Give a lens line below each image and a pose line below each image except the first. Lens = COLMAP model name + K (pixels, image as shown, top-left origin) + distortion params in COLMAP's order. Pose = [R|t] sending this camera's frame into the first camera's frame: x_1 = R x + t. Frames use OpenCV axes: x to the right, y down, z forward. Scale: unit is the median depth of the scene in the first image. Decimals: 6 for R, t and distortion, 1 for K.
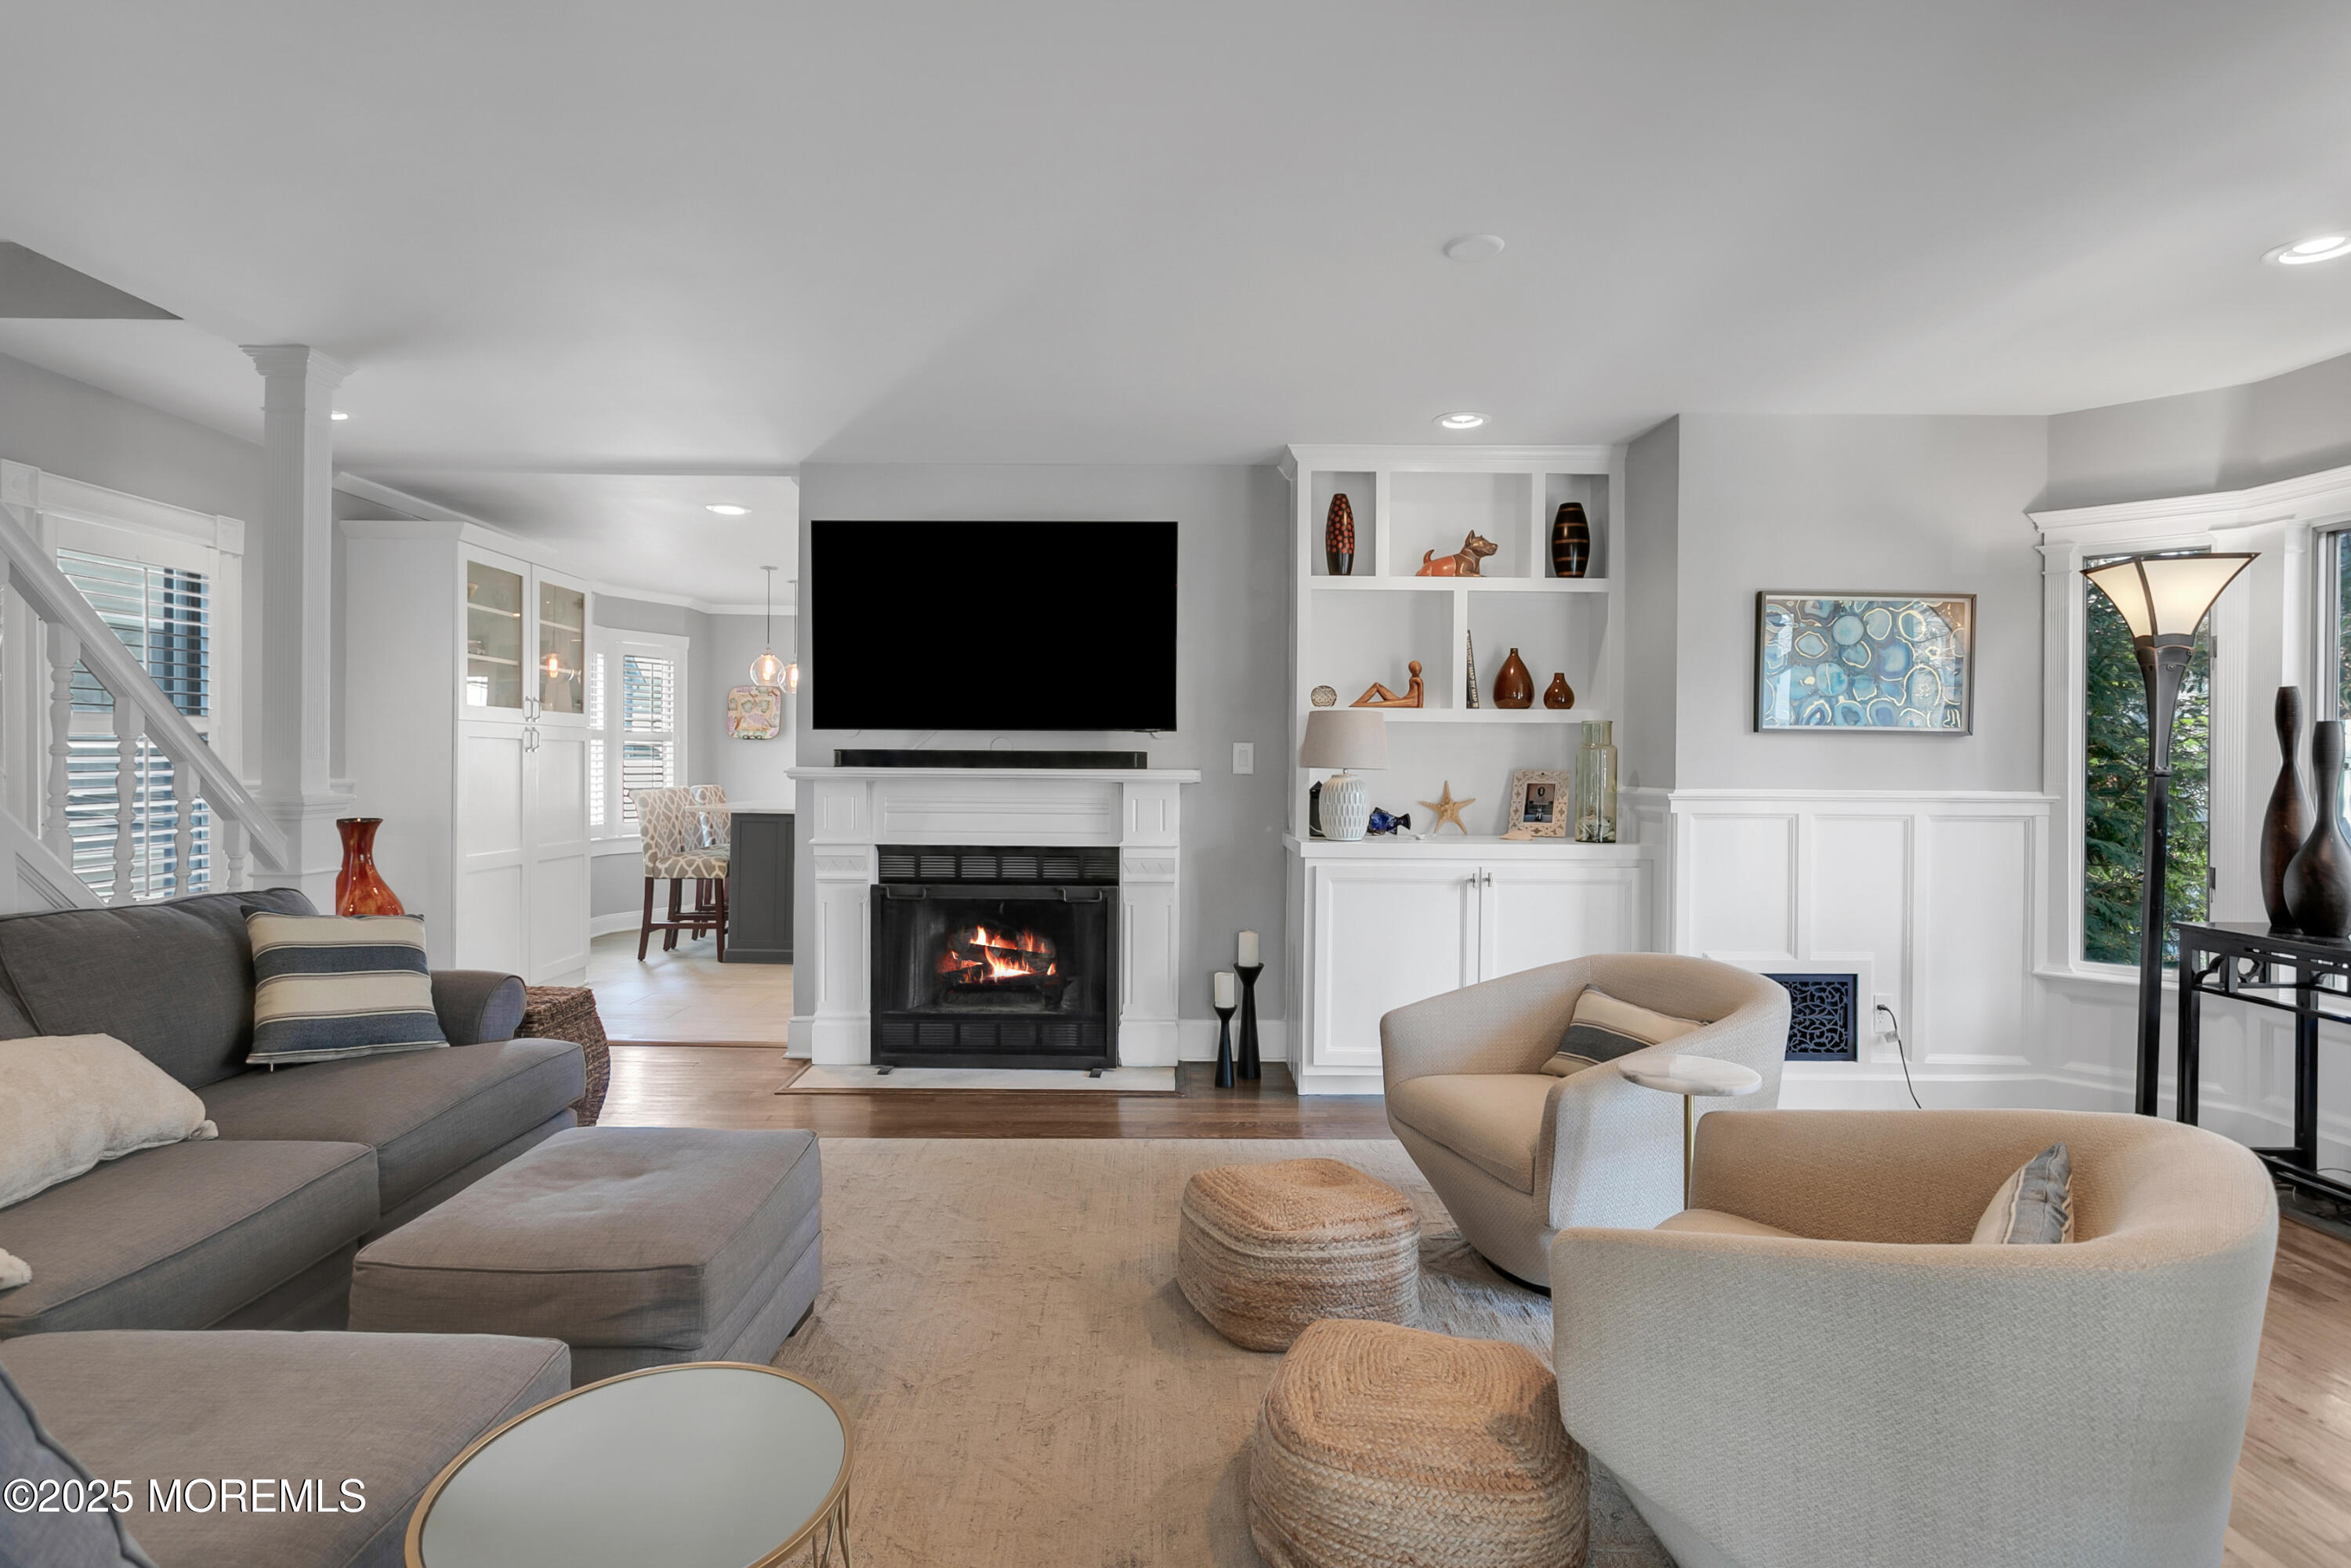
lens RADIAL K [[1157.7, 0, 1167.1], [0, 1157.7, 767.6], [0, 0, 1]] dist [-0.012006, -0.000246]
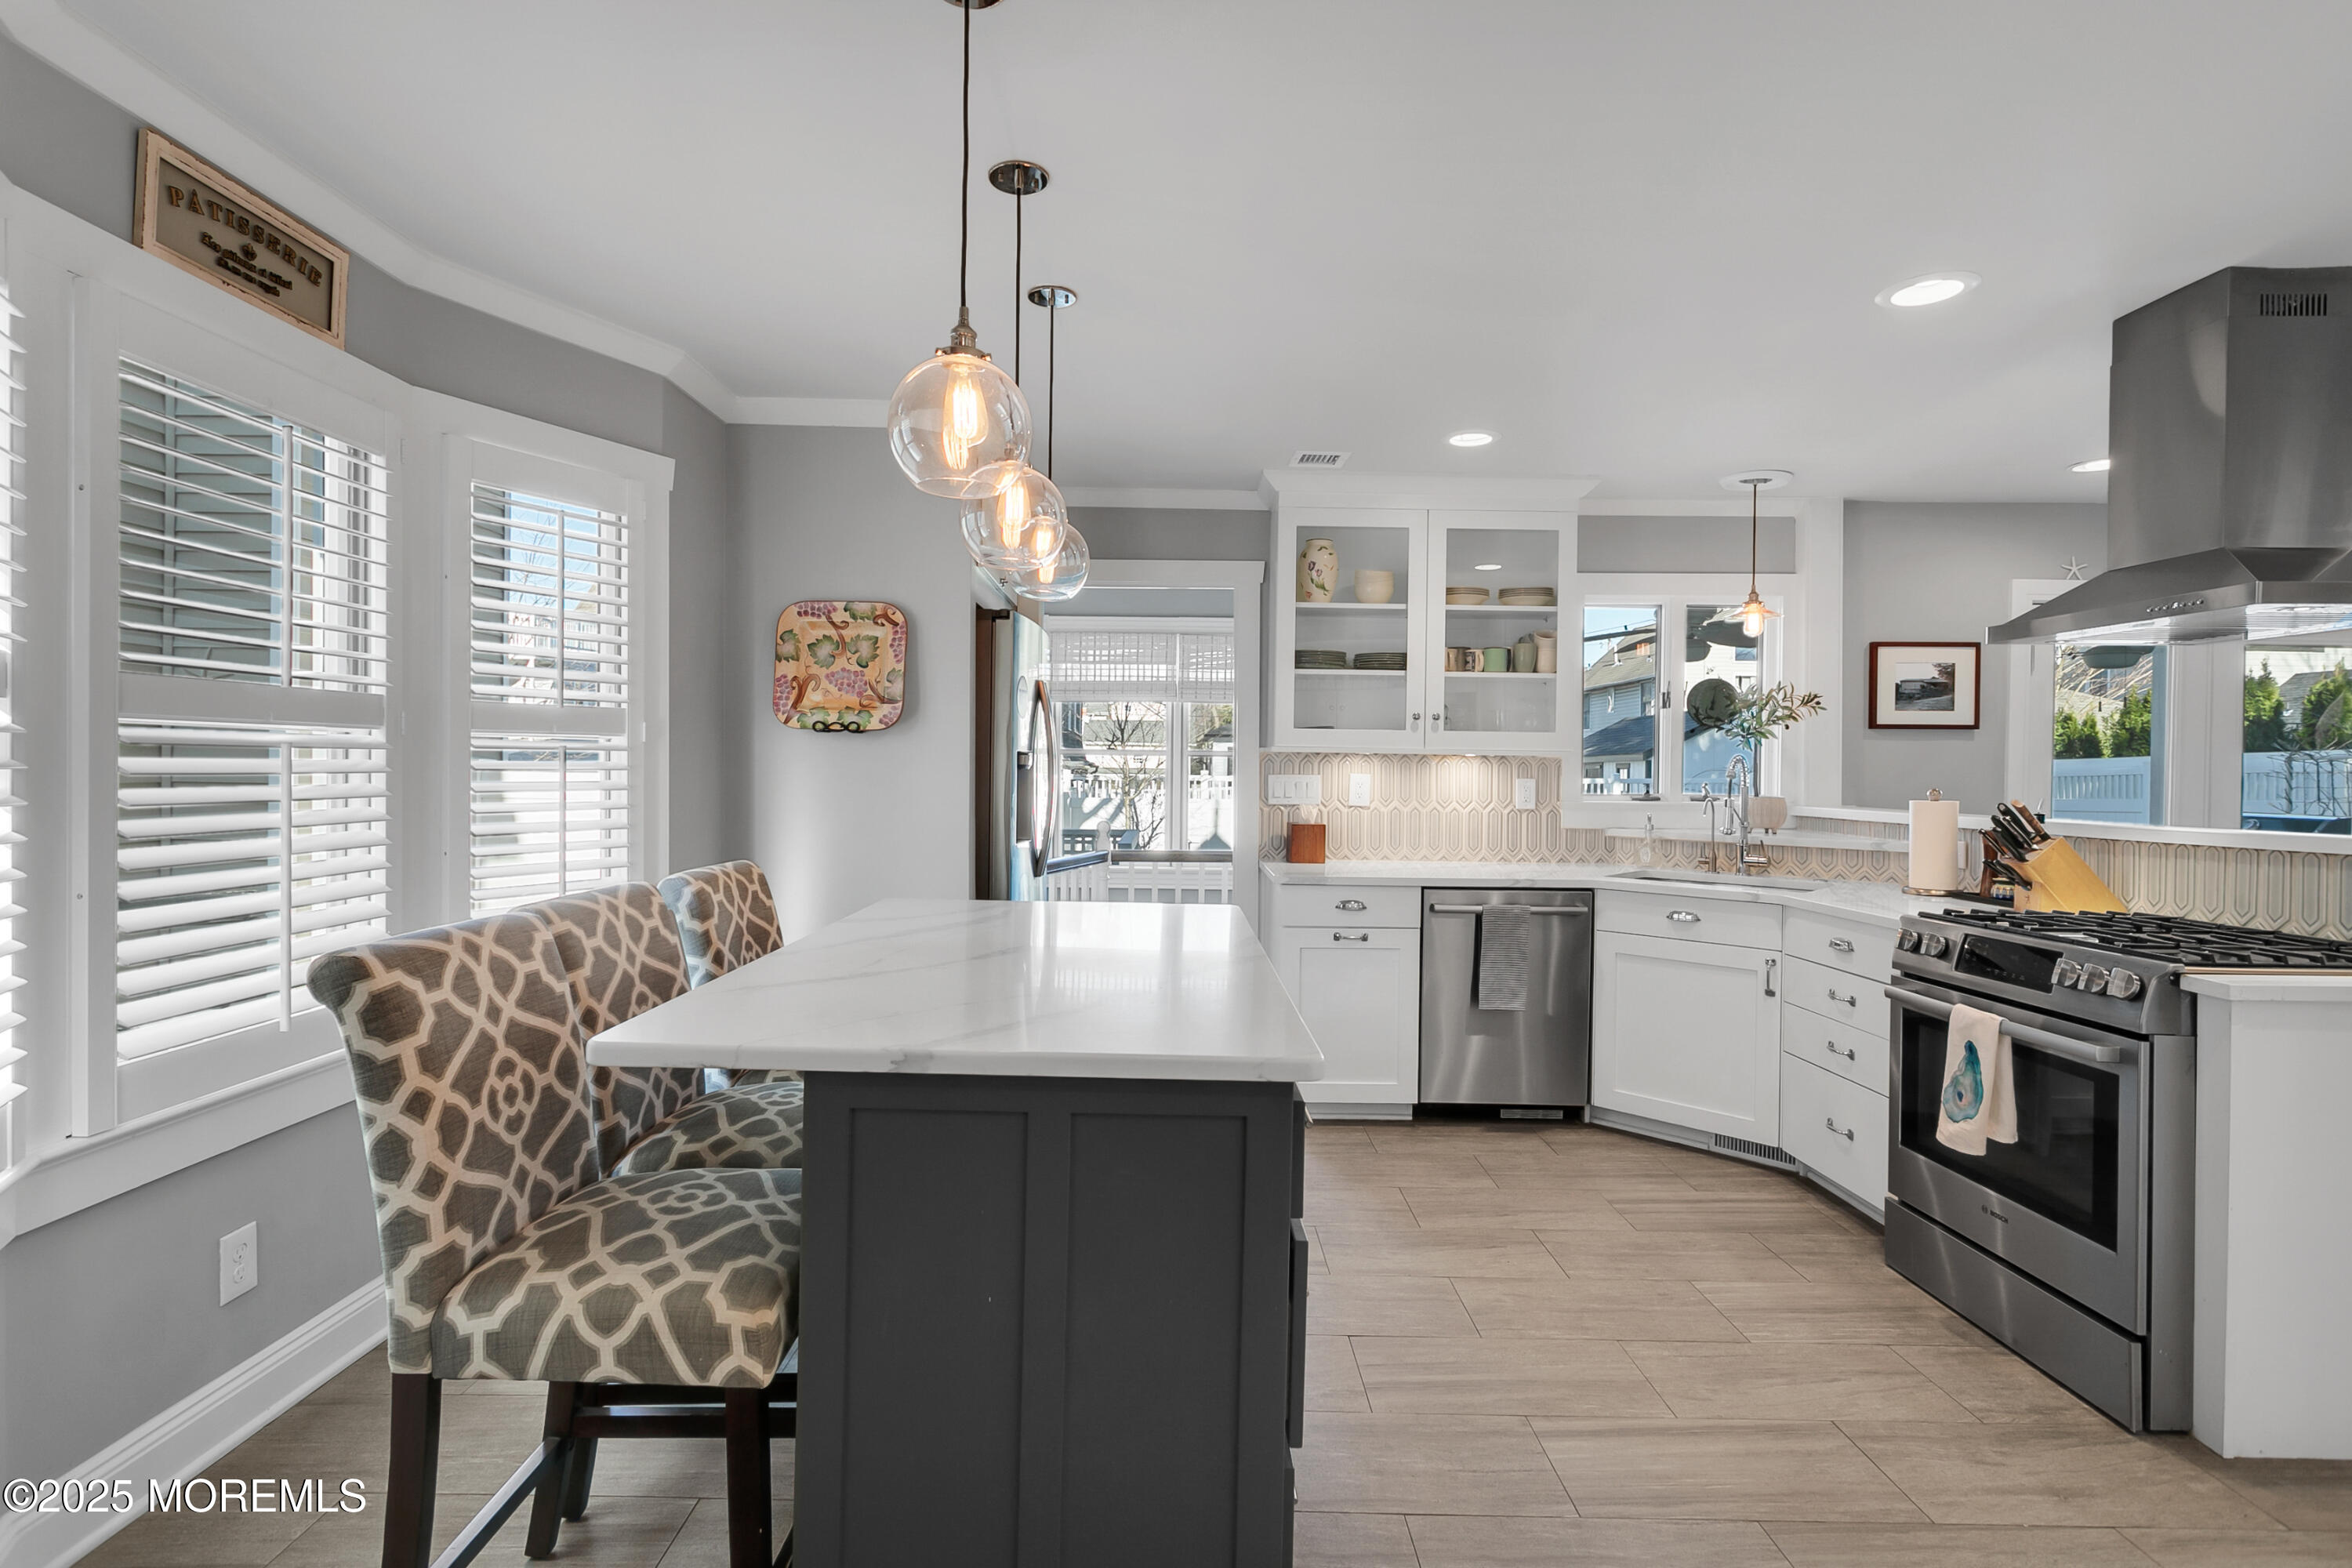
lens RADIAL K [[1118.5, 0, 1179.2], [0, 1118.5, 775.1], [0, 0, 1]] dist [-0.000281, -0.000005]
pose [[0.999962, 0.001720, -0.008578, -0.462370], [-0.001689, 0.999992, 0.003664, -0.022019], [0.008585, -0.003650, 0.999956, 1.198387]]
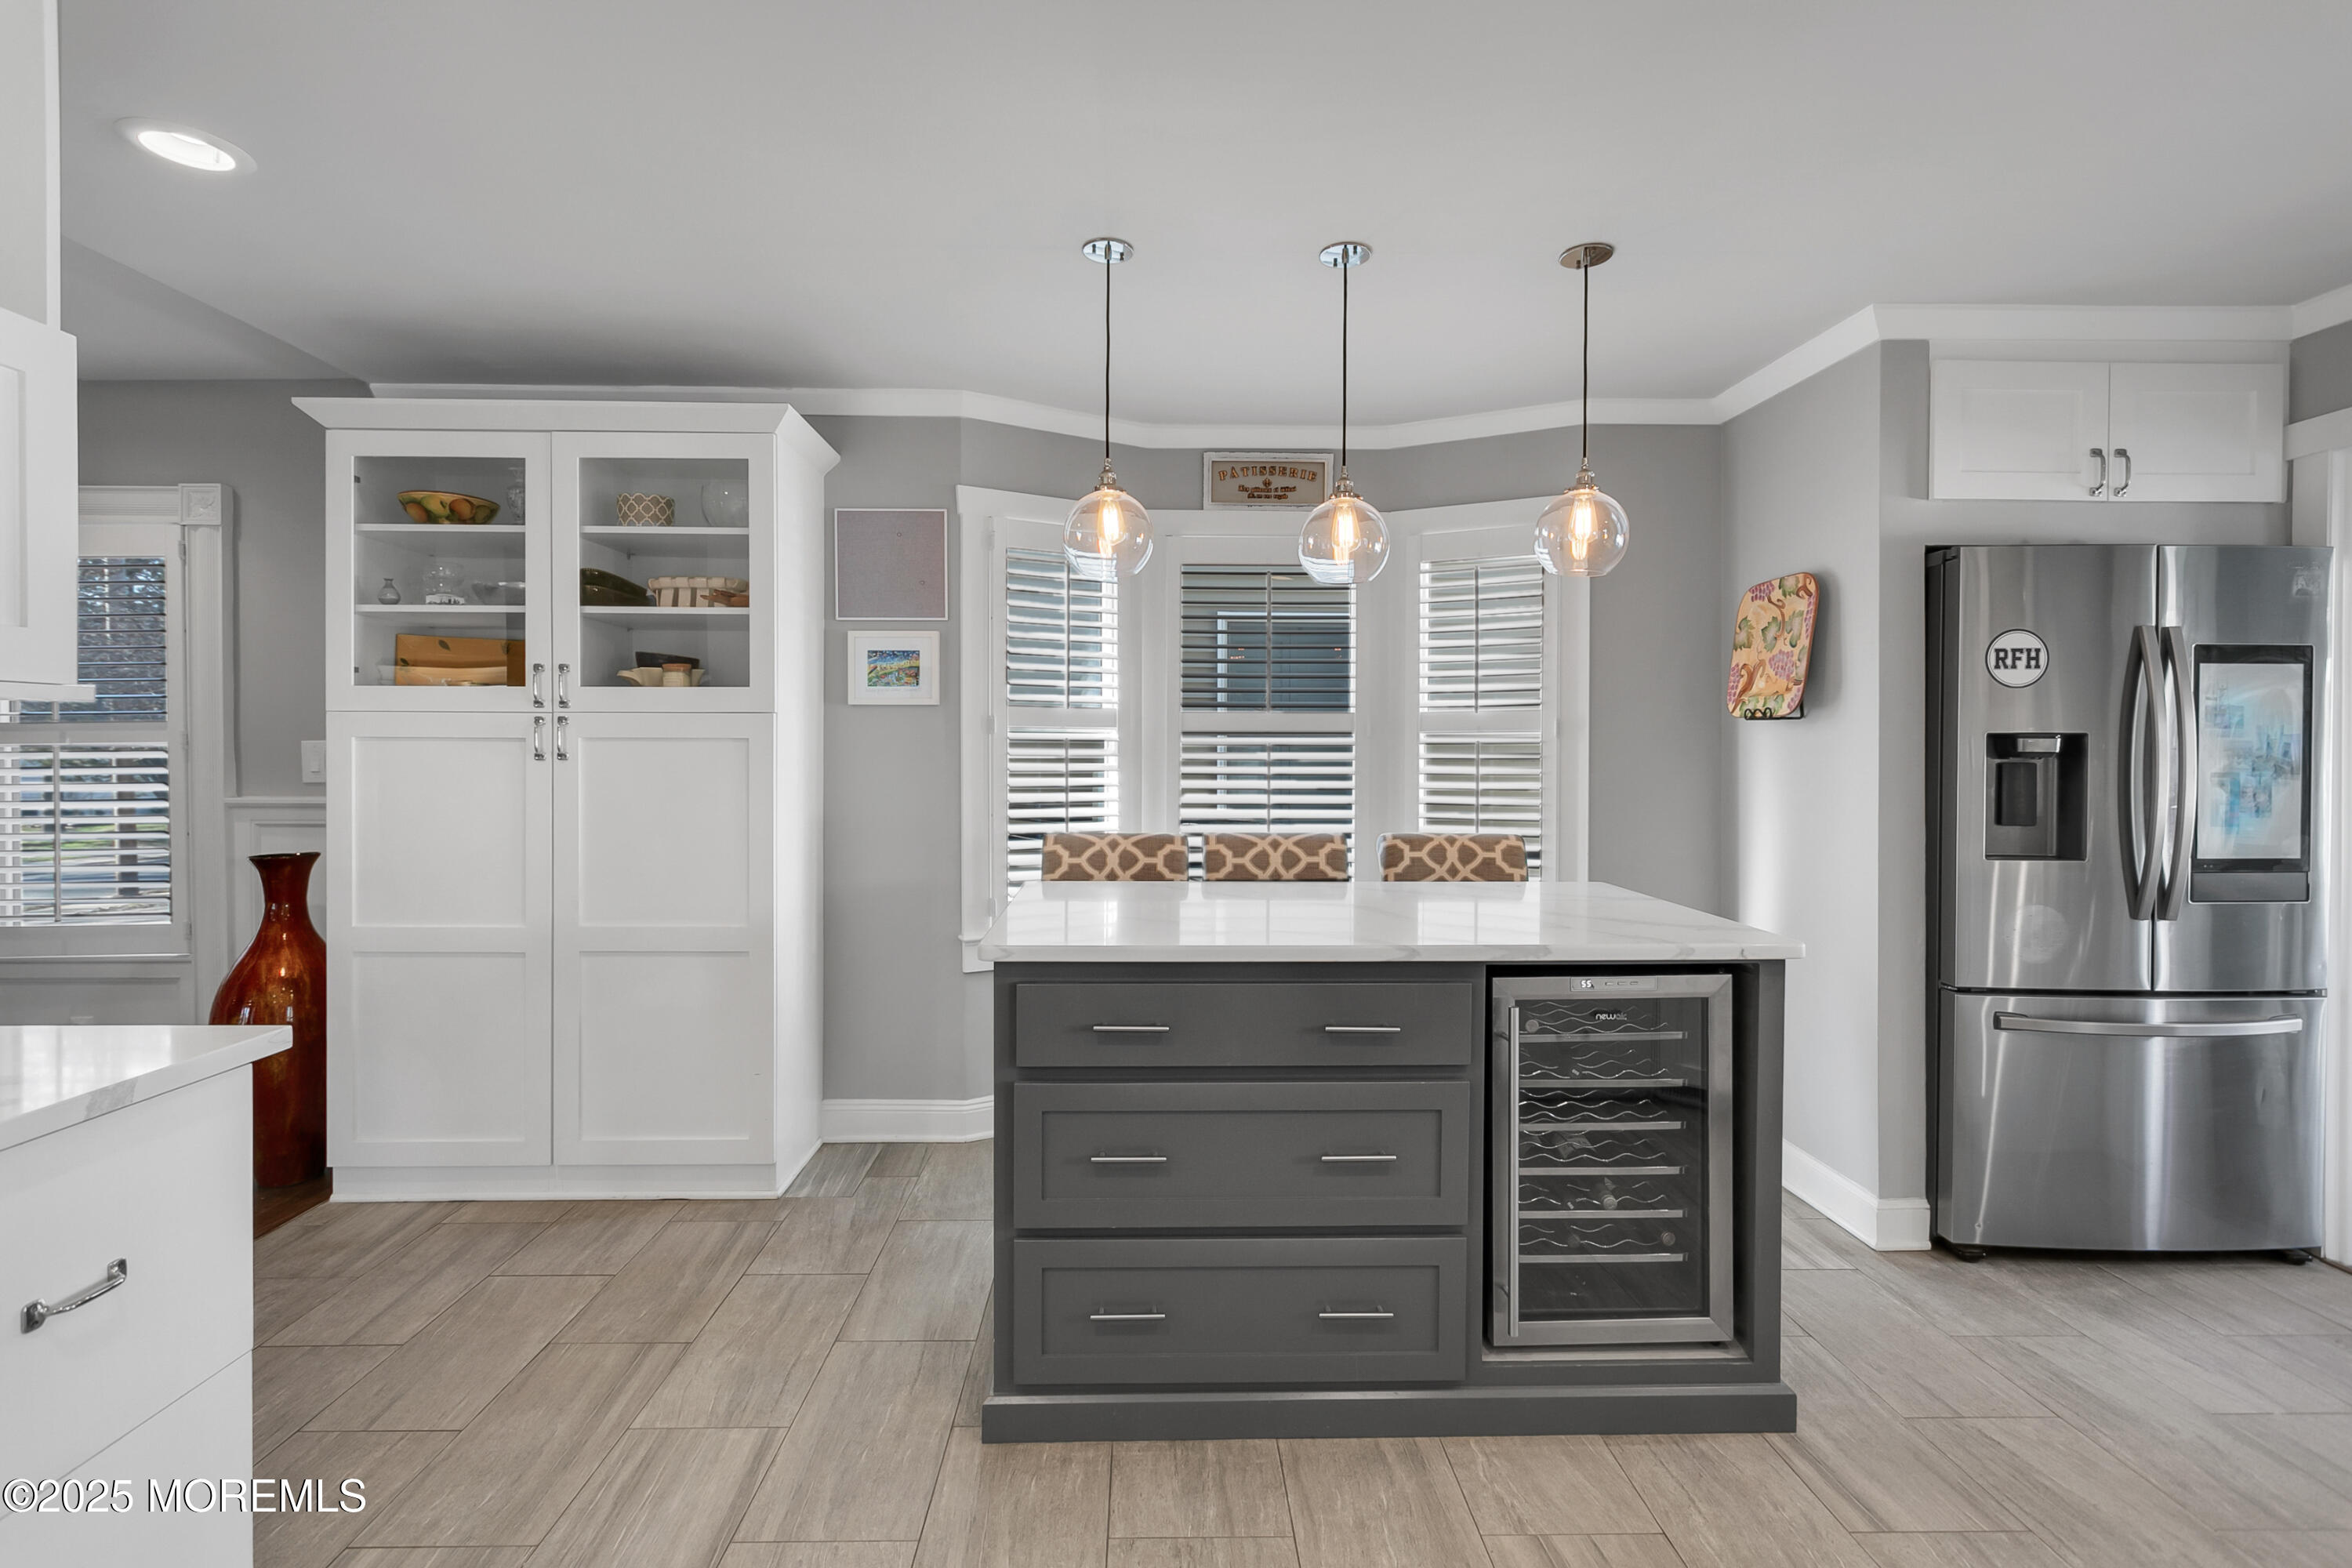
lens RADIAL K [[1118.5, 0, 1146.9], [0, 1118.5, 752.0], [0, 0, 1]] dist [-0.000281, -0.000005]
pose [[0.015968, -0.011110, -0.999811, 0.013862], [-0.007510, 0.999909, -0.011231, -0.015826], [0.999844, 0.007688, 0.015883, 1.550795]]
